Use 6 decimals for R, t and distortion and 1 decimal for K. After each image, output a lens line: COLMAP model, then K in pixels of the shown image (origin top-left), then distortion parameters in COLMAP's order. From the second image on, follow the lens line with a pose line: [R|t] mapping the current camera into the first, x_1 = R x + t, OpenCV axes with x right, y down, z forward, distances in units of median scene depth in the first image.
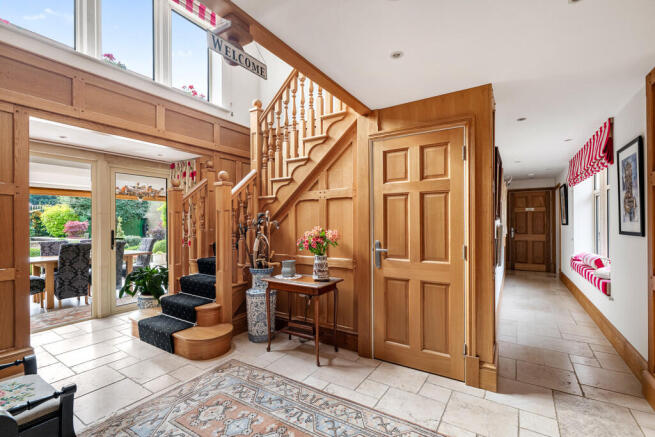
lens RADIAL K [[292.5, 0, 329.0], [0, 292.5, 222.8], [0, 0, 1]] dist [0.003853, 0.000059]
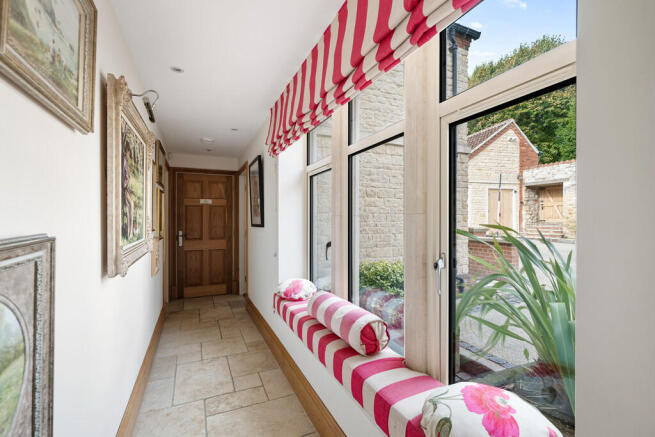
lens RADIAL K [[292.5, 0, 326.9], [0, 292.5, 219.5], [0, 0, 1]] dist [0.003853, 0.000059]
pose [[0.549179, 0.006091, 0.835683, 0.322159], [-0.001474, 0.999979, -0.006320, -0.003301], [-0.835703, 0.002239, 0.549176, 0.465085]]
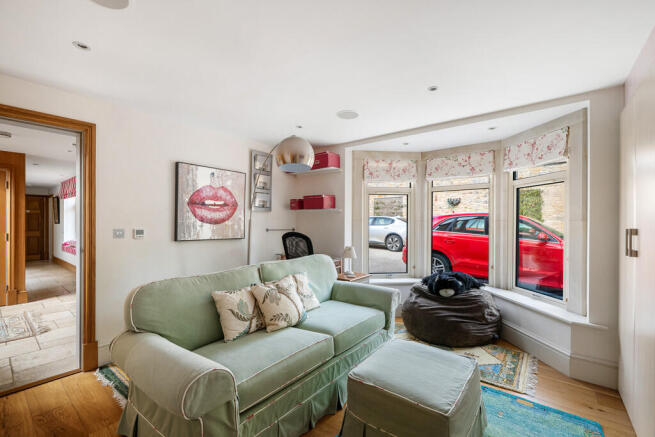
lens RADIAL K [[281.0, 0, 328.6], [0, 281.0, 221.1], [0, 0, 1]] dist [0.000345, -0.000134]
pose [[0.109190, 0.006177, 0.994002, -0.398091], [-0.000185, 0.999981, -0.006194, 0.003412], [-0.994021, 0.000492, 0.109189, -0.451834]]
